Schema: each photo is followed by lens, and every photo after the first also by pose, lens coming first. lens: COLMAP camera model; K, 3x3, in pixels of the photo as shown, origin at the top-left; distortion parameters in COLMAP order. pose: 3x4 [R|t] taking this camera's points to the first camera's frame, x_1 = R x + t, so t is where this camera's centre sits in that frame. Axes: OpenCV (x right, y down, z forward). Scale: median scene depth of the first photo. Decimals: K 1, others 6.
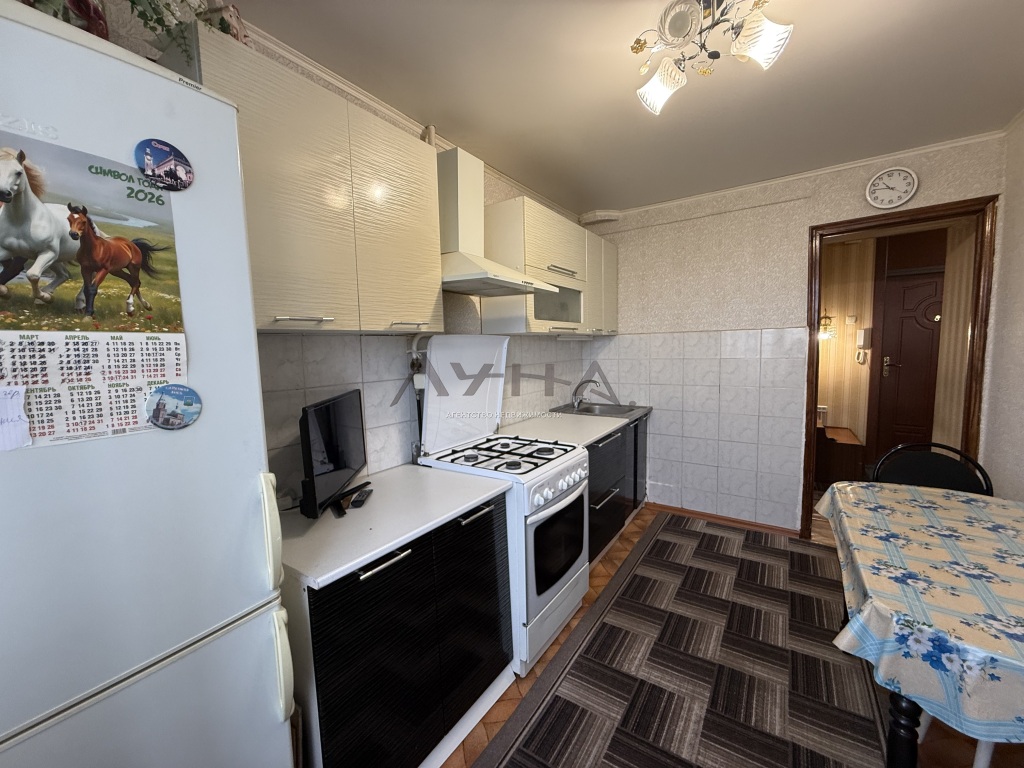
lens RADIAL K [[407.6, 0, 512.0], [0, 407.6, 384.0], [0, 0, 1]] dist [-0.001080, -0.000024]
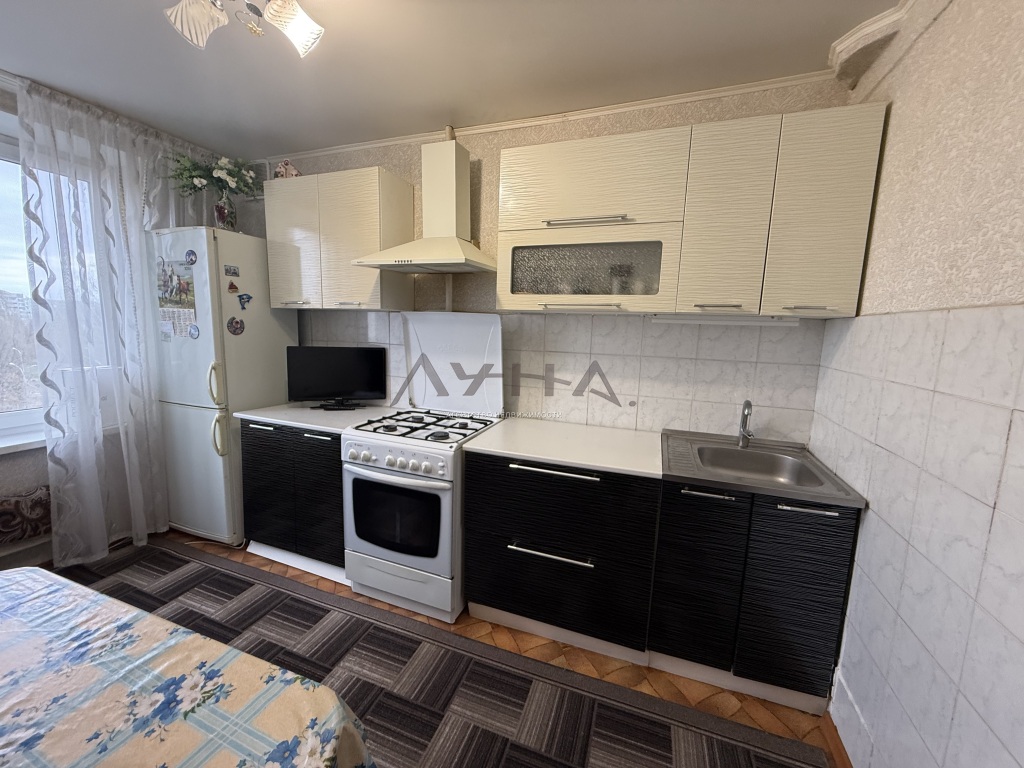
lens RADIAL K [[407.6, 0, 507.0], [0, 407.6, 382.6], [0, 0, 1]] dist [-0.001080, -0.000024]
pose [[0.229970, 0.169020, -0.958408, 1.282736], [-0.126190, 0.981668, 0.142842, -0.142444], [0.964982, 0.088092, 0.247083, 1.152955]]
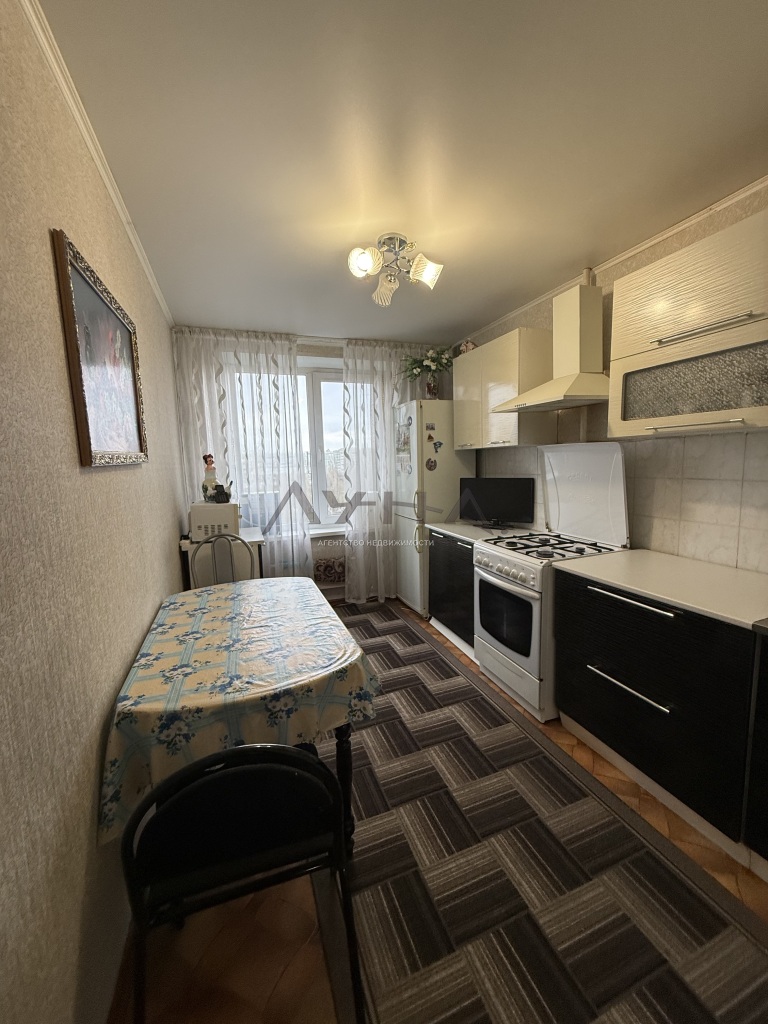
lens RADIAL K [[407.6, 0, 385.1], [0, 407.6, 509.3], [0, 0, 1]] dist [-0.001080, -0.000024]
pose [[-0.581337, 0.140168, -0.801499, 1.486936], [-0.032112, 0.980330, 0.194734, -0.185457], [0.813029, 0.138943, -0.565401, 1.587980]]
